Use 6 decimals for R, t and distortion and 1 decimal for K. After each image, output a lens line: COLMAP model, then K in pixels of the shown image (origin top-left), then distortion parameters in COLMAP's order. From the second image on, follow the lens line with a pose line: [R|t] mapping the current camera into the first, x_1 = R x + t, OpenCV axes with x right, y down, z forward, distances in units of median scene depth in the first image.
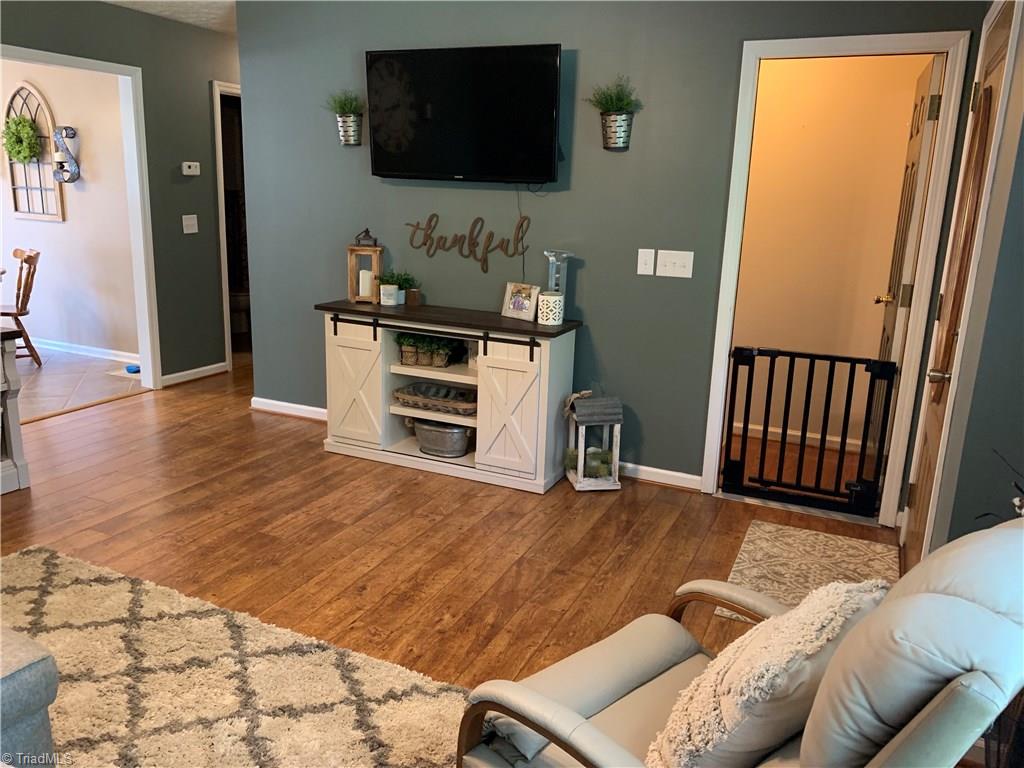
lens RADIAL K [[788.2, 0, 510.3], [0, 788.2, 378.3], [0, 0, 1]] dist [0.044438, -0.048319]
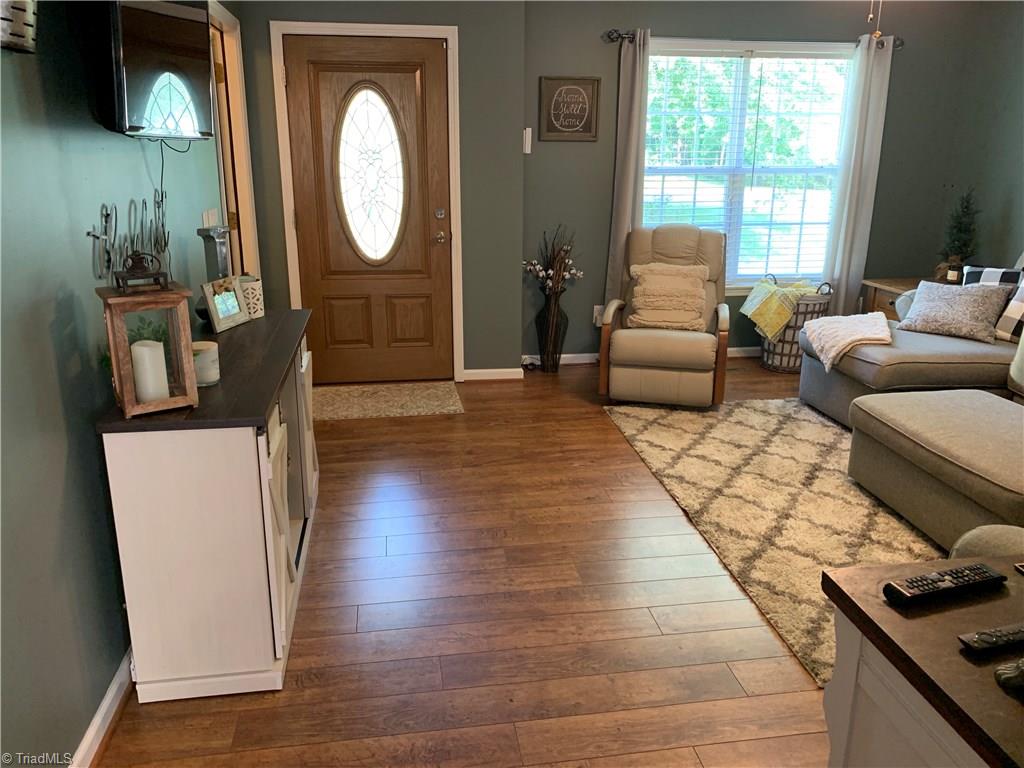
lens RADIAL K [[788.2, 0, 509.1], [0, 788.2, 382.1], [0, 0, 1]] dist [0.044438, -0.048319]
pose [[-0.561039, -0.265645, 0.784007, -0.942048], [0.176513, 0.886936, 0.426834, -0.388607], [-0.808751, 0.377858, -0.450716, 1.479748]]
